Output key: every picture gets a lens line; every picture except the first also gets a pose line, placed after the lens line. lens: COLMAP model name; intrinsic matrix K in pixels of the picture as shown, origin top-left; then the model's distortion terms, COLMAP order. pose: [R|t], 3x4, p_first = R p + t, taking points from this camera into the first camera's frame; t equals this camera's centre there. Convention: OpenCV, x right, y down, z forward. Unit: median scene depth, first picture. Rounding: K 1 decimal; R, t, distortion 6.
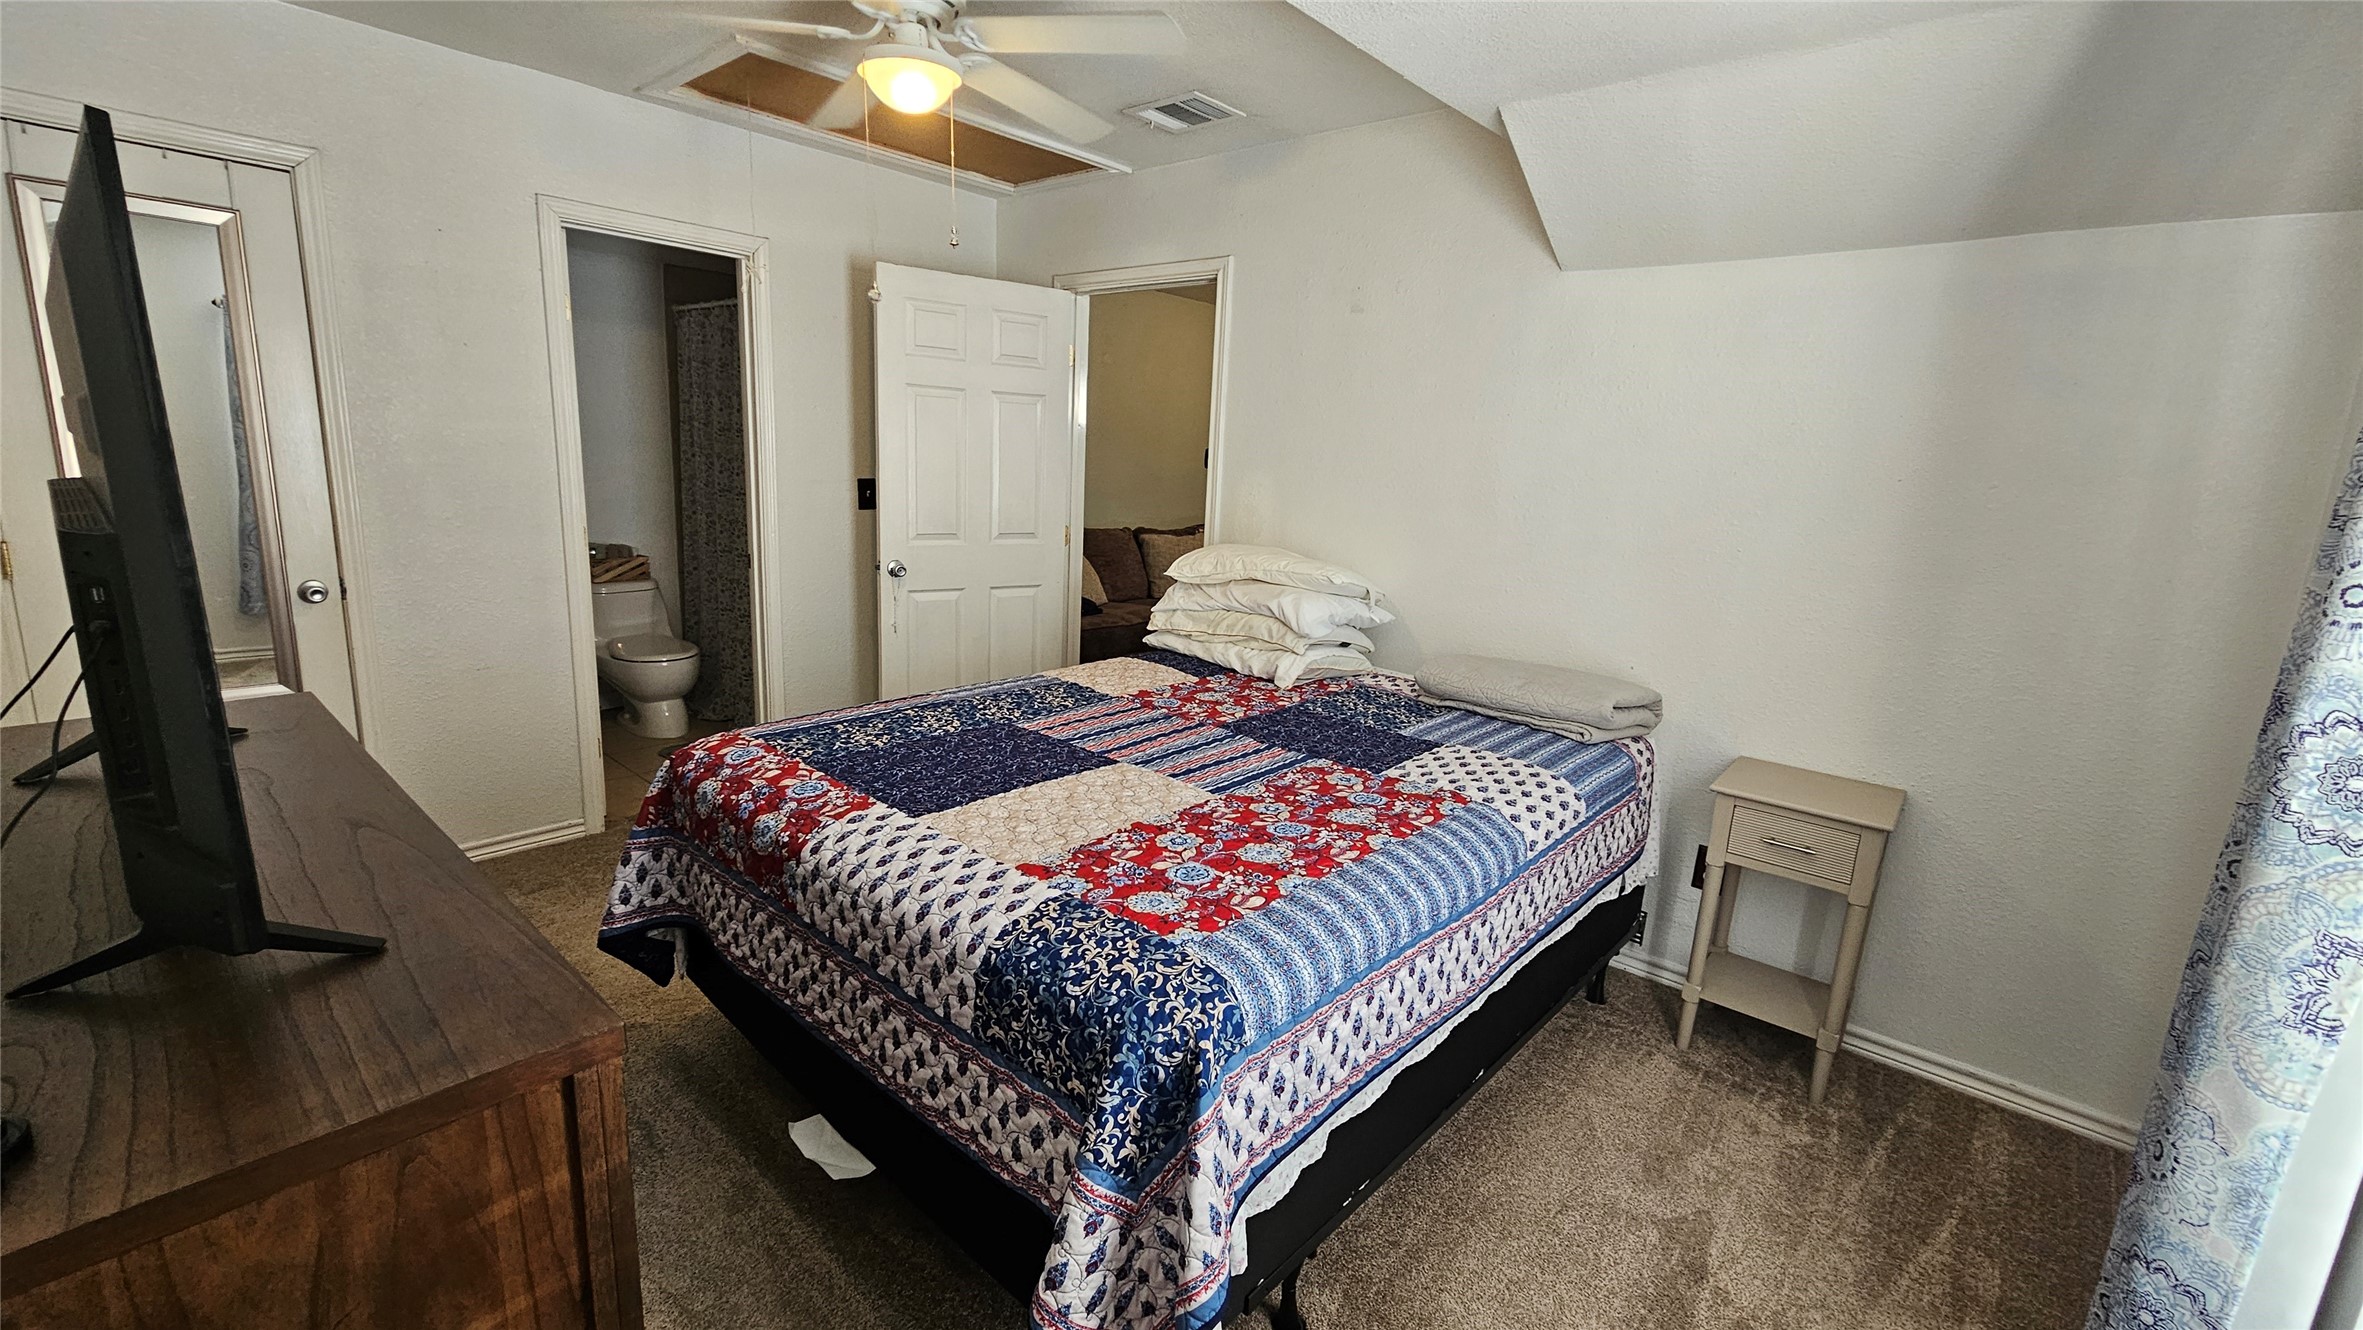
lens RADIAL K [[974.5, 0, 1178.3], [0, 974.5, 659.4], [0, 0, 1]] dist [-0.000532, -0.000074]
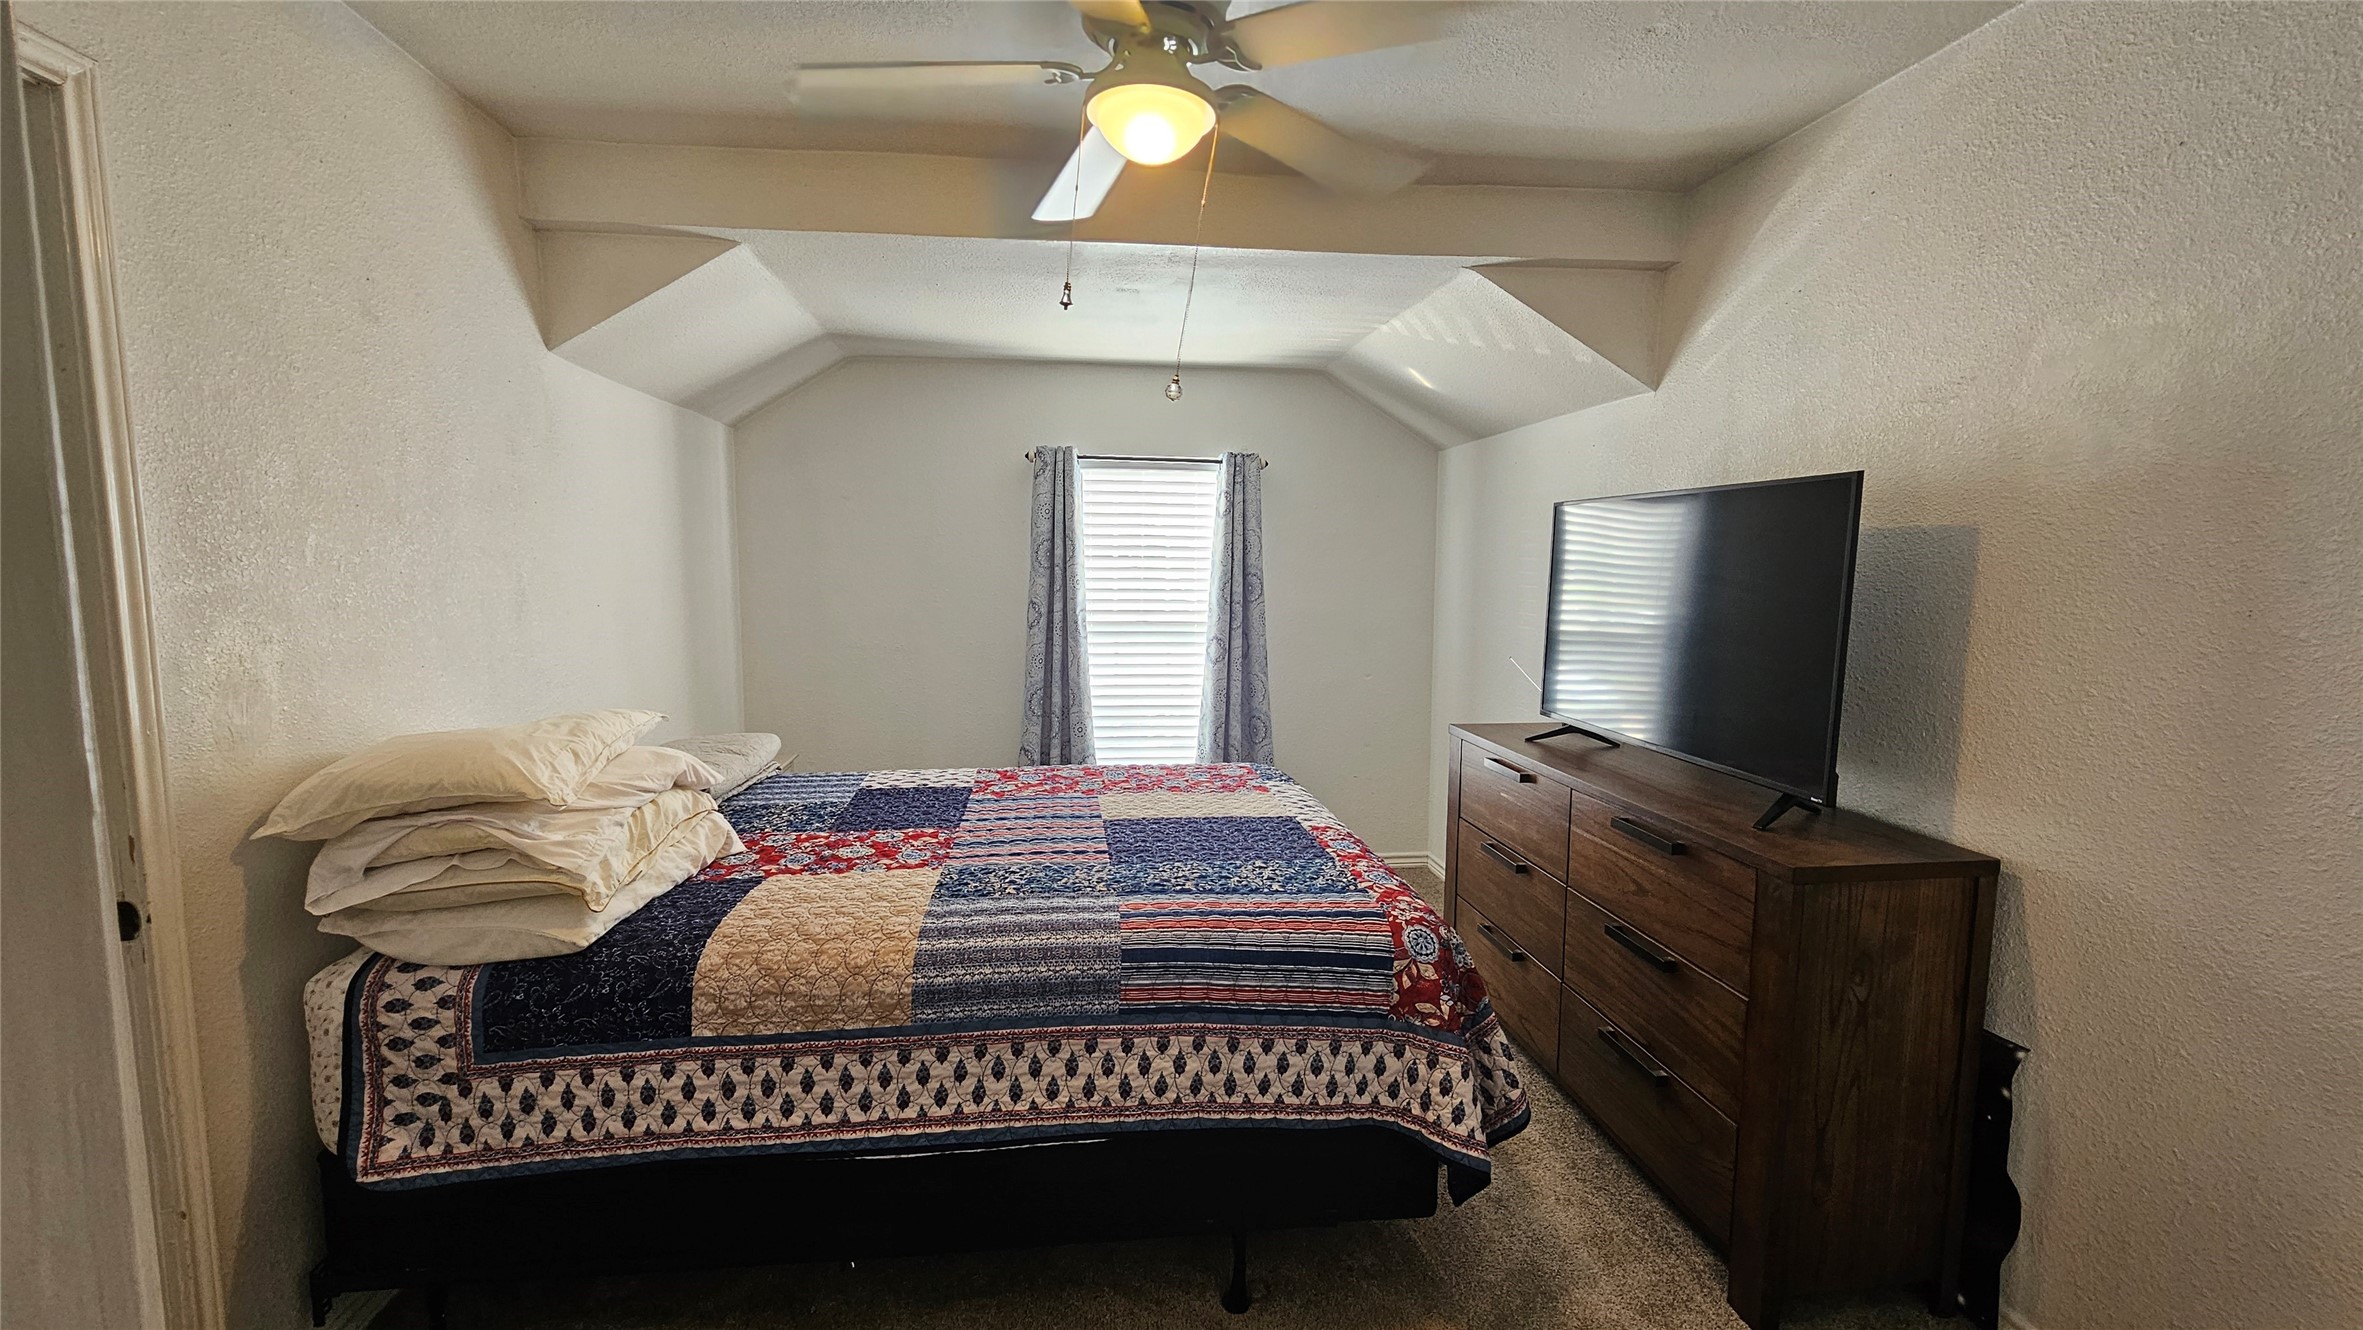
lens RADIAL K [[974.5, 0, 1189.4], [0, 974.5, 658.2], [0, 0, 1]] dist [-0.000532, -0.000074]
pose [[-0.761723, -0.116510, 0.637341, -0.919523], [0.092841, 0.953918, 0.285343, -0.437384], [-0.641217, 0.276524, -0.715804, 1.798372]]
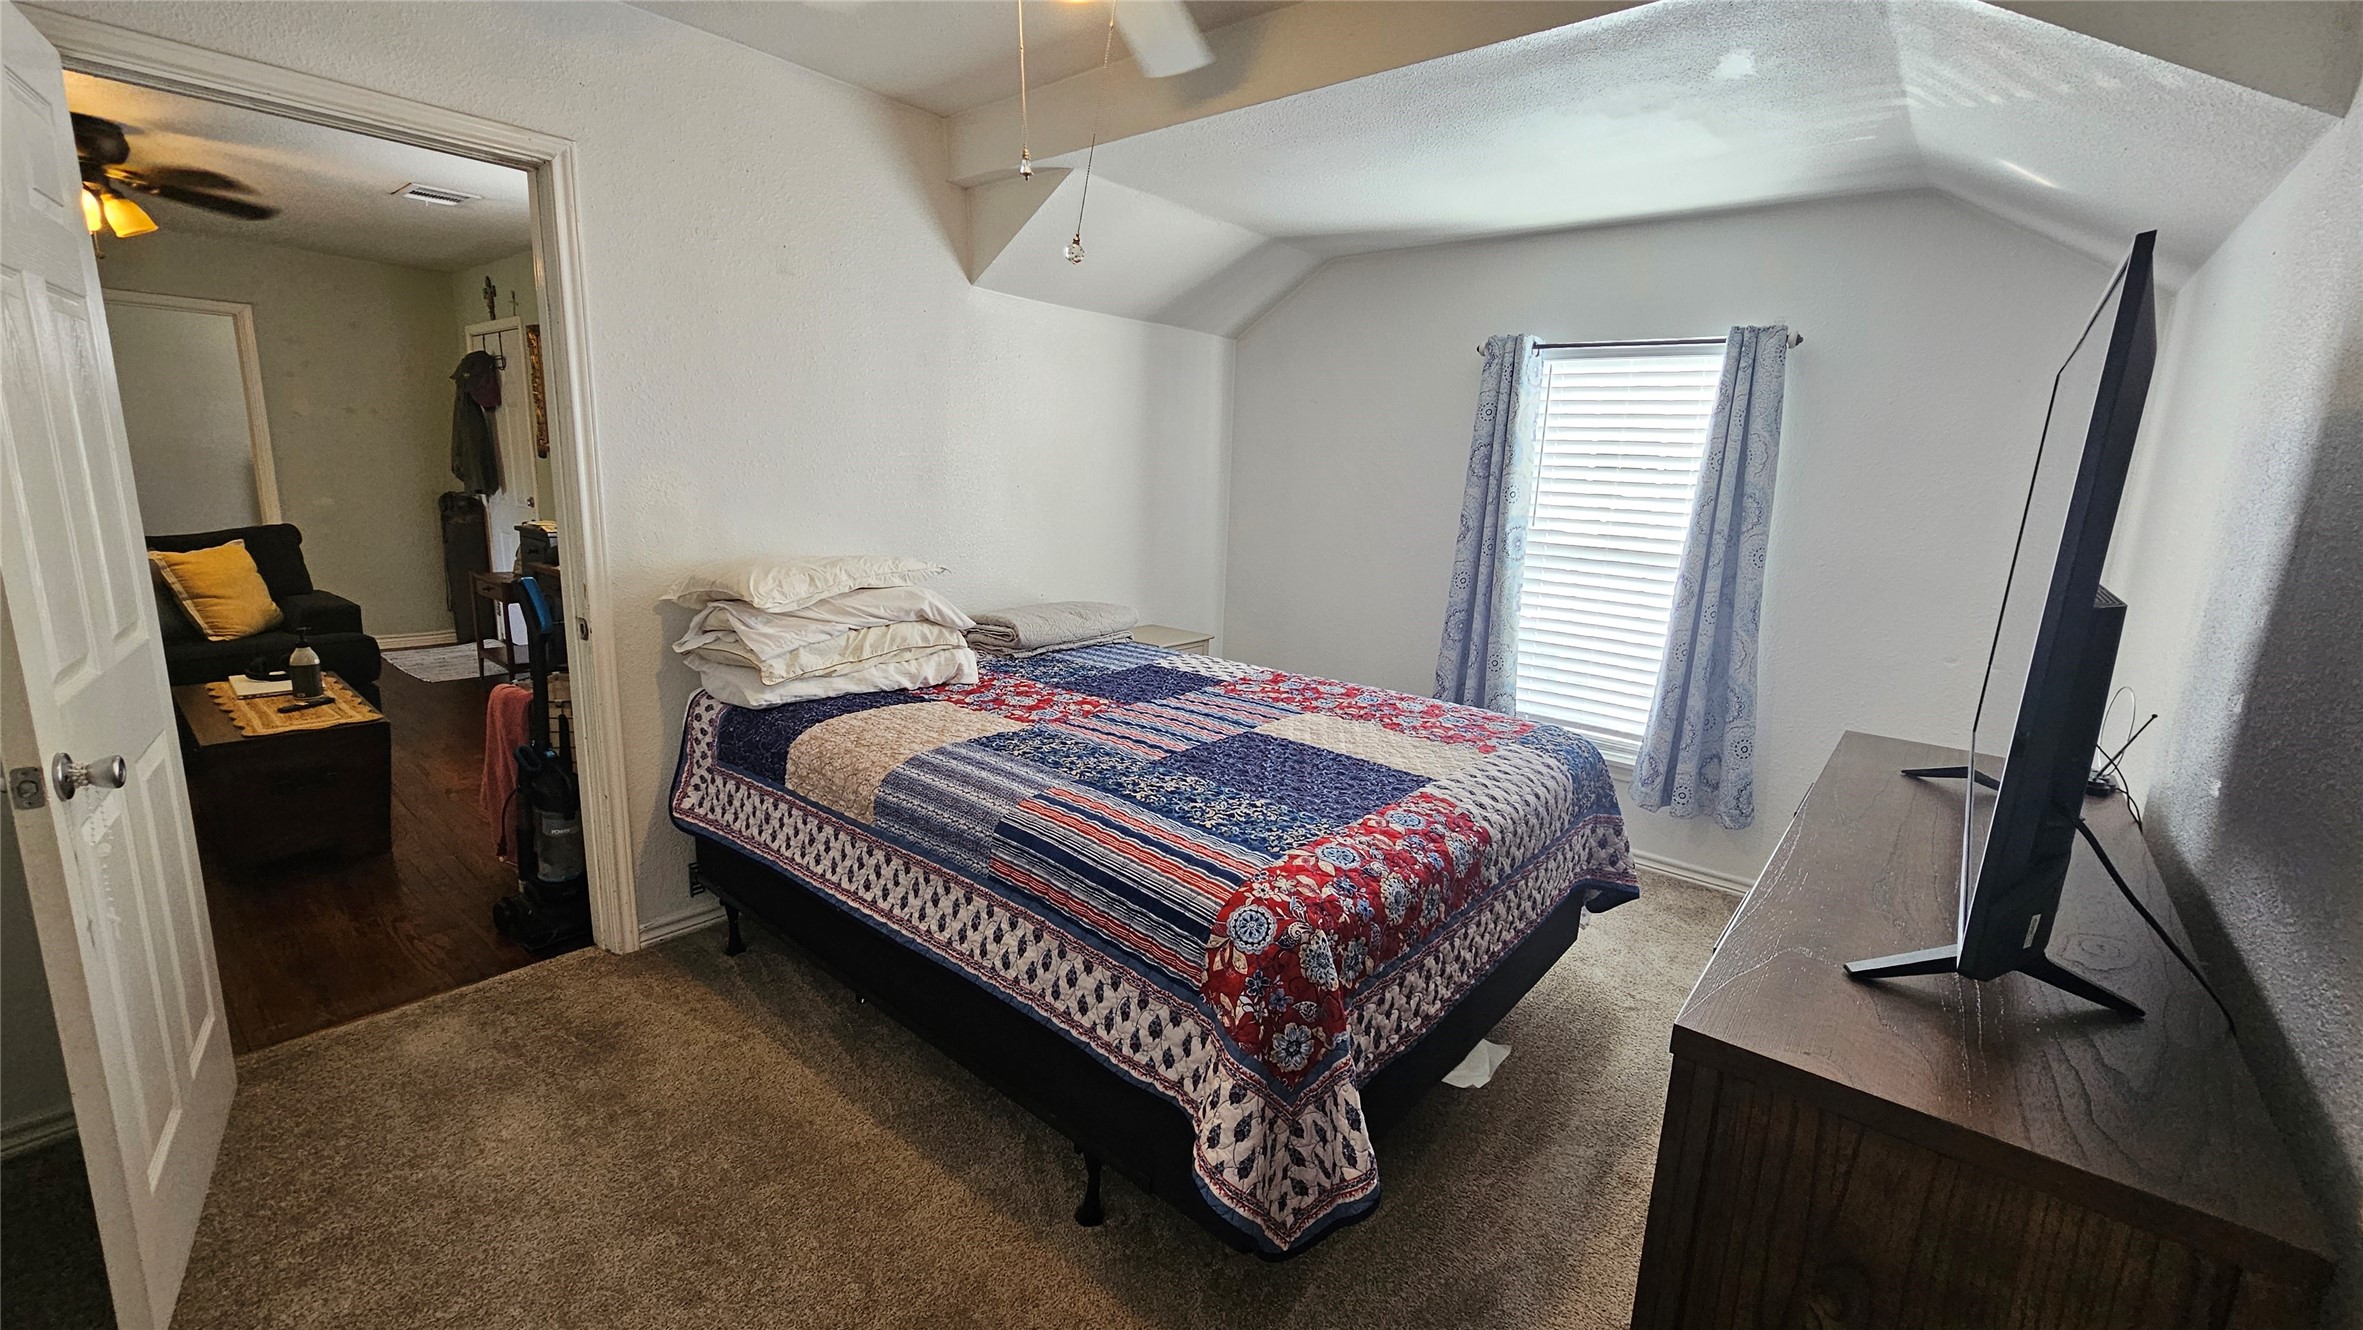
lens RADIAL K [[974.5, 0, 1176.0], [0, 974.5, 662.4], [0, 0, 1]] dist [-0.000532, -0.000074]
pose [[-0.038668, -0.246367, 0.968405, -1.189046], [0.167027, 0.953902, 0.249346, -0.283291], [-0.985194, 0.171391, 0.004264, 1.099162]]
